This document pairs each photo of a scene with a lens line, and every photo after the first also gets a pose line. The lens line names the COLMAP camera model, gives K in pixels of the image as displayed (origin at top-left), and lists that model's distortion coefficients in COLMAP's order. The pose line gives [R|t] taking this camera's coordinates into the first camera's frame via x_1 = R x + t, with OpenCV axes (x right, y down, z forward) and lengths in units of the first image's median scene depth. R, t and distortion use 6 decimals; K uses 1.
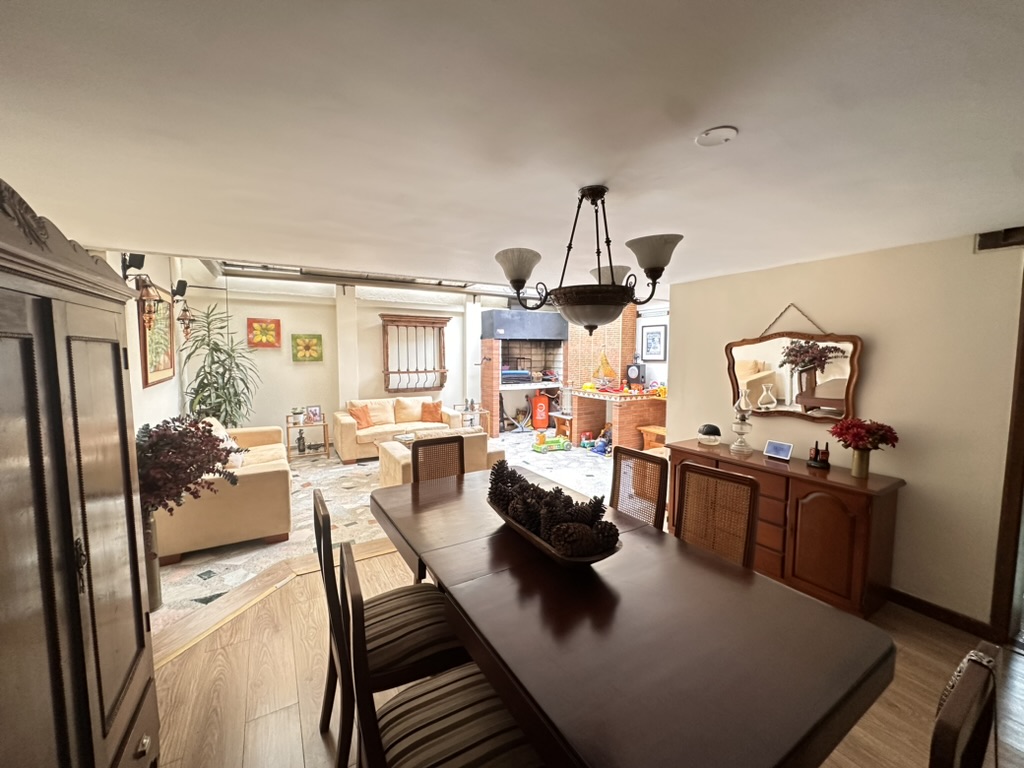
lens RADIAL K [[411.8, 0, 512.0], [0, 411.8, 384.0], [0, 0, 1]] dist [-0.001162, -0.000023]
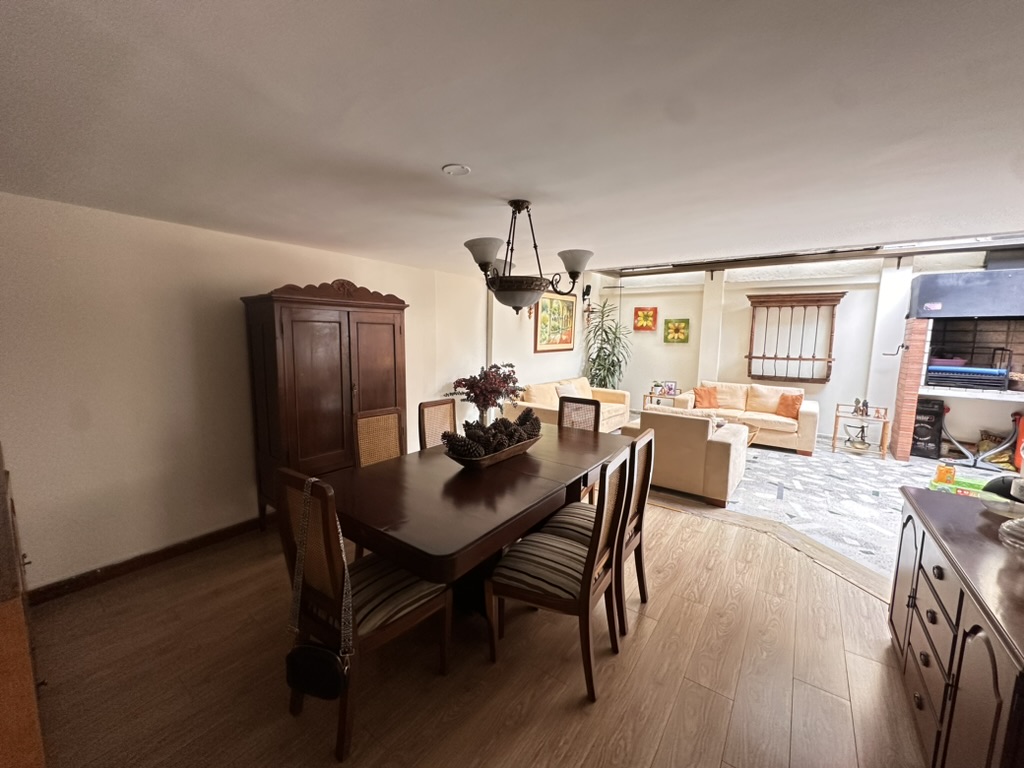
lens RADIAL K [[407.3, 0, 510.1], [0, 407.3, 381.4], [0, 0, 1]] dist [-0.005709, -0.000133]
pose [[0.388365, 0.111732, -0.914707, 0.354003], [-0.085609, 0.992704, 0.084911, -0.004381], [0.917520, 0.045331, 0.395097, 0.126737]]
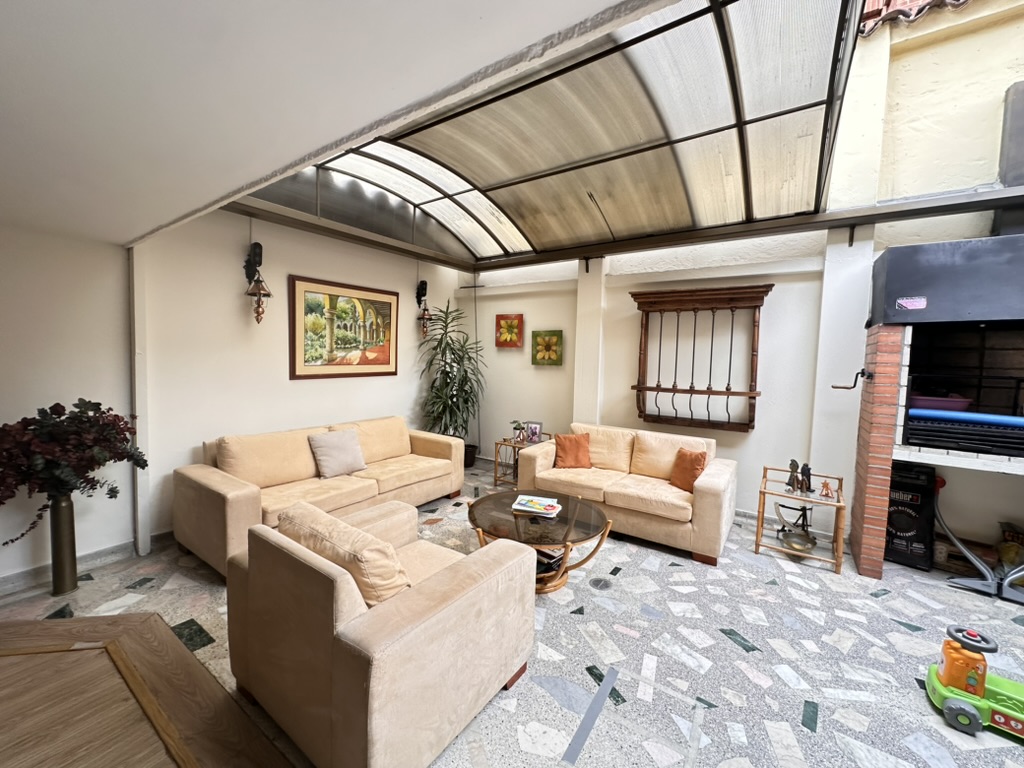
lens RADIAL K [[407.3, 0, 510.1], [0, 407.3, 381.4], [0, 0, 1]] dist [-0.005709, -0.000133]
pose [[0.425435, 0.064795, -0.902666, 0.169806], [-0.094574, 0.995155, 0.026861, -0.036126], [0.900034, 0.073941, 0.429502, 0.573415]]
